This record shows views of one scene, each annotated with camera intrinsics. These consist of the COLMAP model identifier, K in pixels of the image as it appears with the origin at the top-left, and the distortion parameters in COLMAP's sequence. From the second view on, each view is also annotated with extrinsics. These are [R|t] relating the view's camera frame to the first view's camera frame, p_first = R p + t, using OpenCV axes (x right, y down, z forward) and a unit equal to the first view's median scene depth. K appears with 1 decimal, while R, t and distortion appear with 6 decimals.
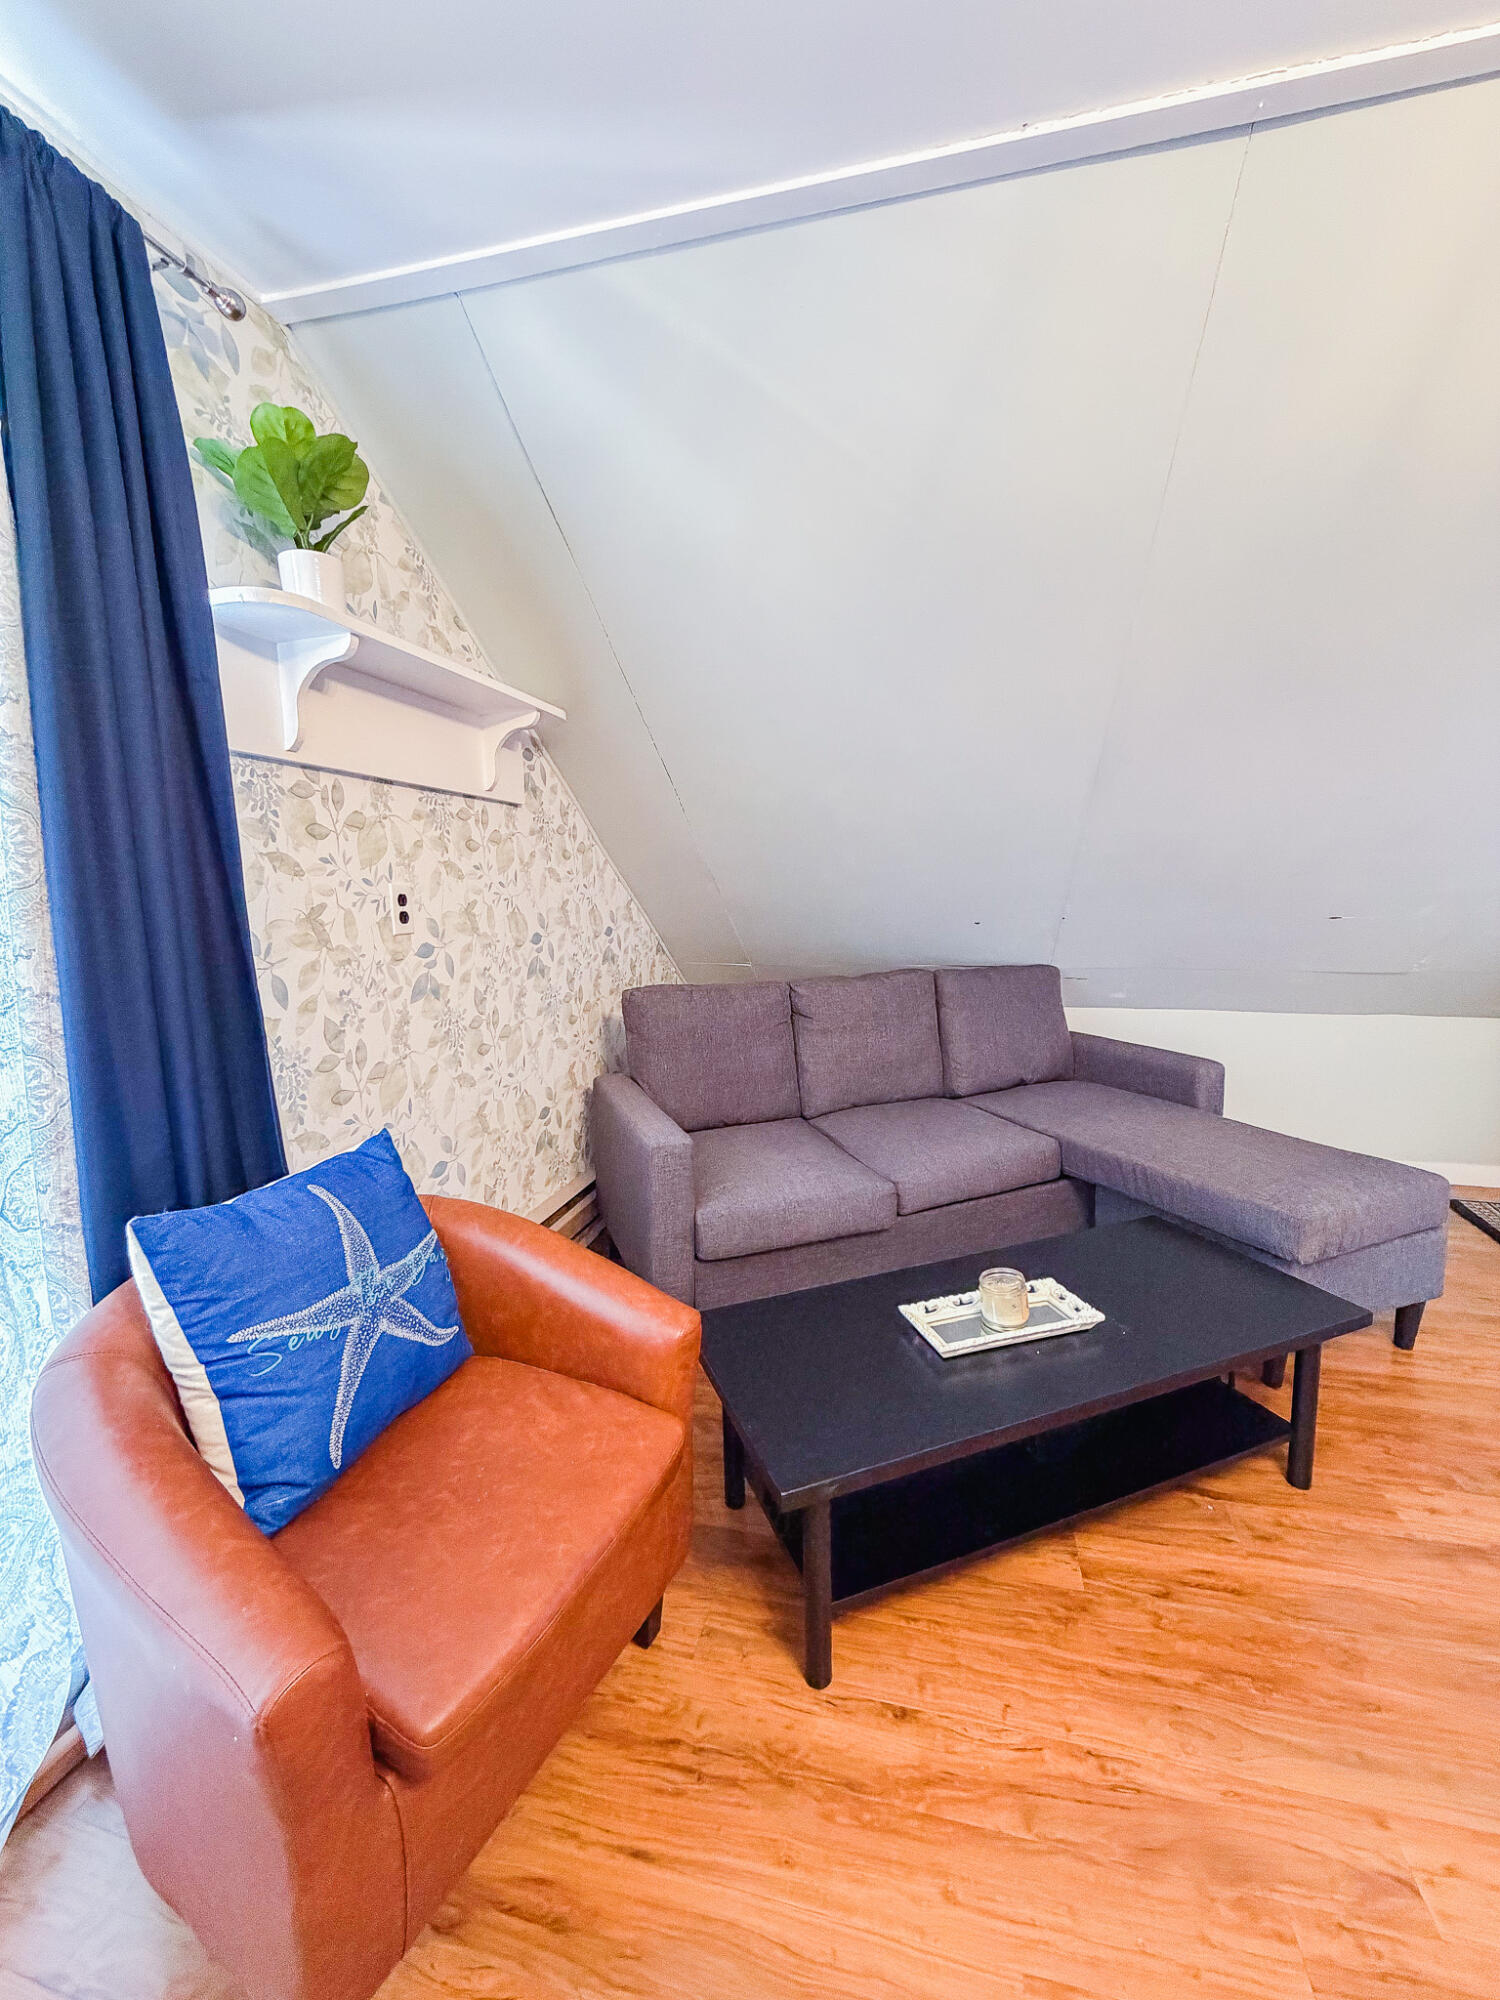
lens RADIAL K [[799.7, 0, 751.2], [0, 799.7, 991.3], [0, 0, 1]] dist [-0.001510, 0.000233]
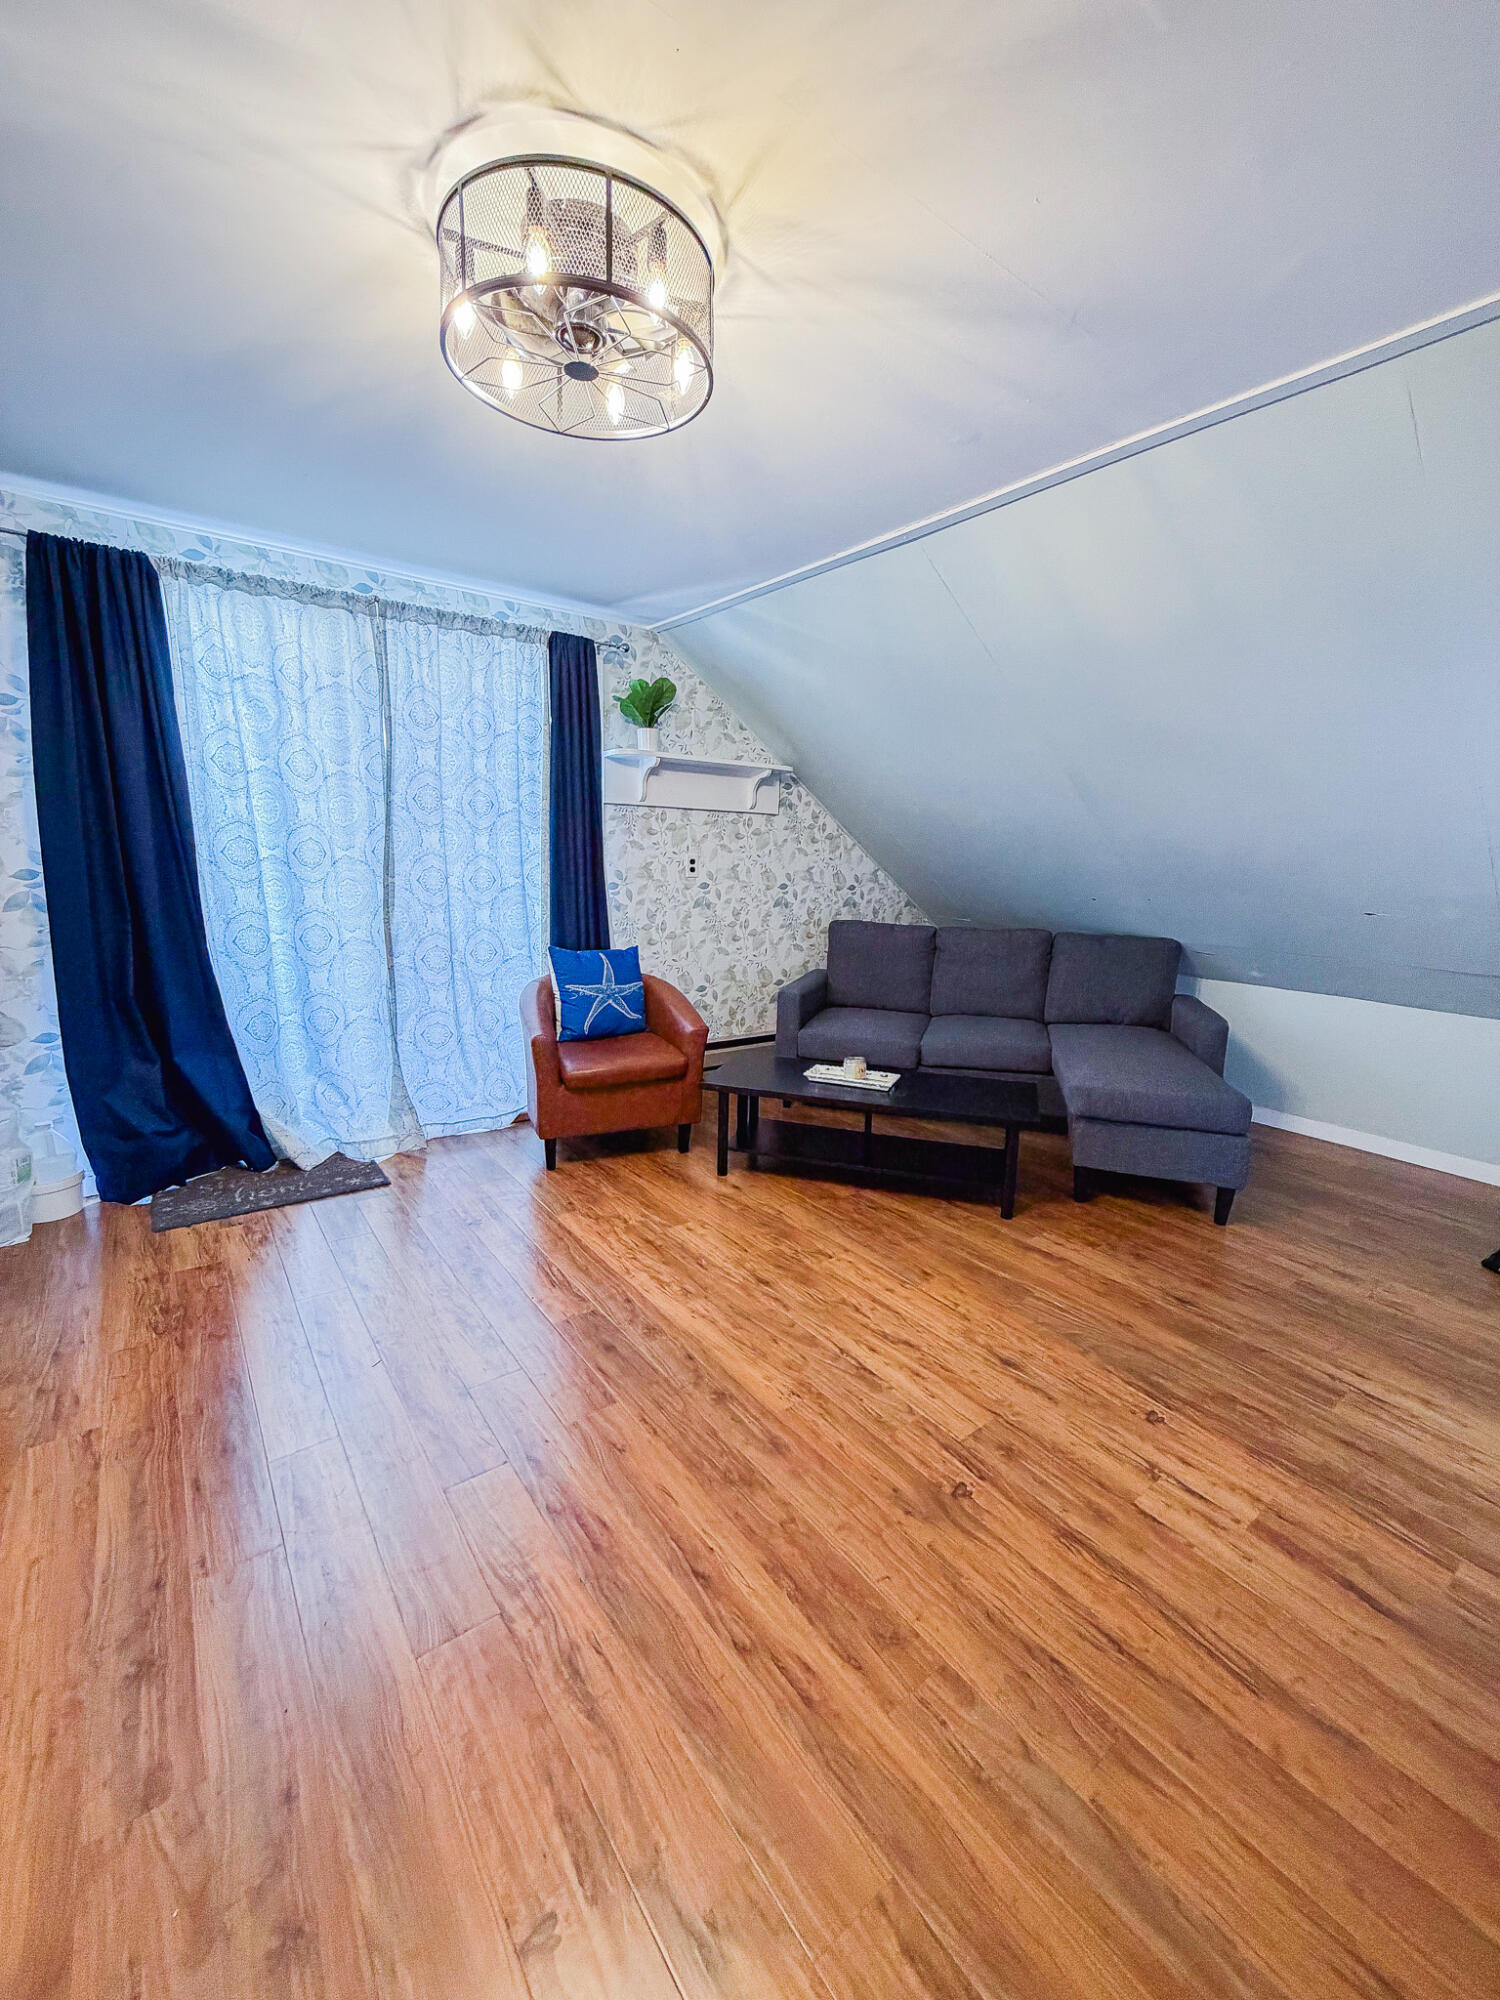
lens RADIAL K [[799.7, 0, 757.1], [0, 799.7, 993.6], [0, 0, 1]] dist [-0.001510, 0.000233]
pose [[0.778587, 0.144623, -0.610645, 1.066174], [-0.119588, 0.989443, 0.081858, 0.043523], [0.616037, 0.009292, 0.787662, -0.612464]]
